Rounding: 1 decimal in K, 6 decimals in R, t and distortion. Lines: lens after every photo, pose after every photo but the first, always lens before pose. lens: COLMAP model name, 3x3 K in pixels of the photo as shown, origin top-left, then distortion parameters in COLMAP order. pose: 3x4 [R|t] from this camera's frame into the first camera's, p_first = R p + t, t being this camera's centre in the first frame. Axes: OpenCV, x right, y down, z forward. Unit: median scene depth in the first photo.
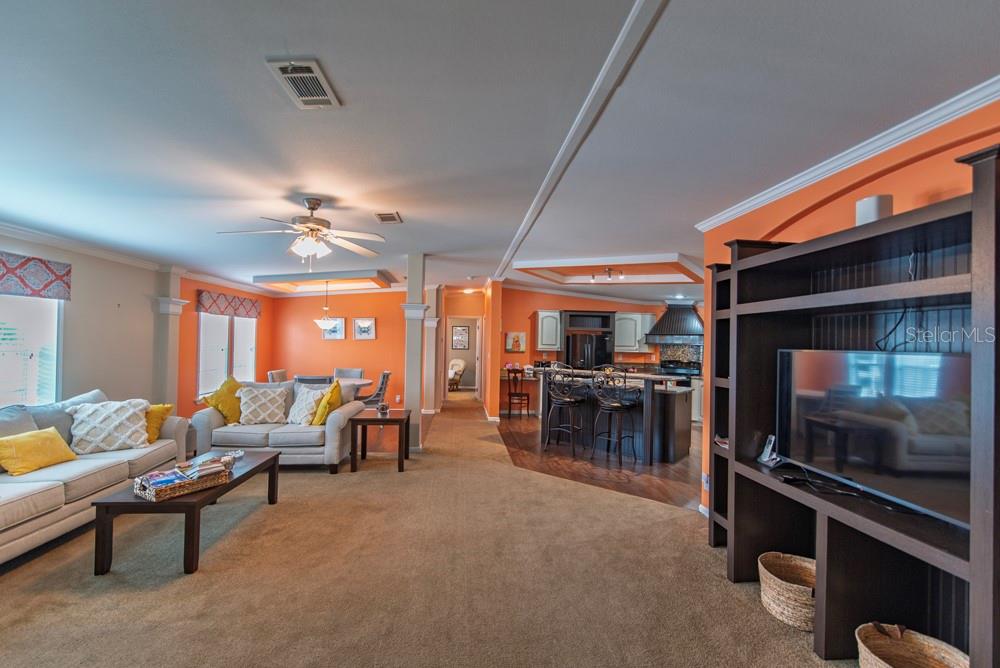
lens RADIAL K [[434.0, 0, 504.6], [0, 434.0, 338.7], [0, 0, 1]] dist [0.000734, -0.000072]
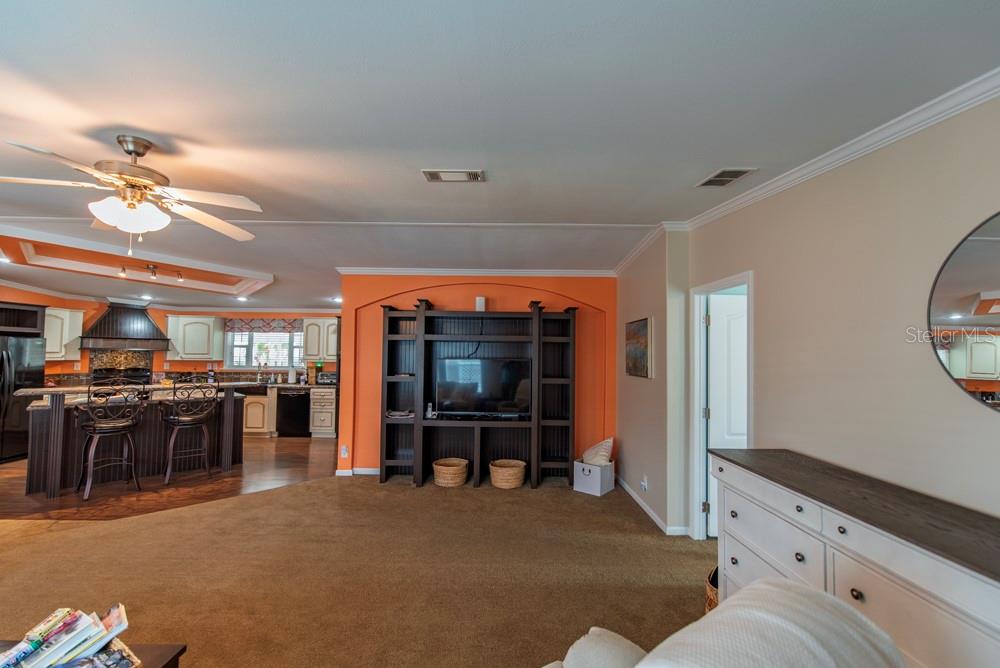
lens RADIAL K [[434.0, 0, 501.0], [0, 434.0, 331.3], [0, 0, 1]] dist [0.000734, -0.000072]
pose [[0.072059, 0.027192, 0.997030, -0.690960], [-0.021171, 0.999445, -0.025728, -0.027902], [-0.997176, -0.019254, 0.072595, 0.292833]]
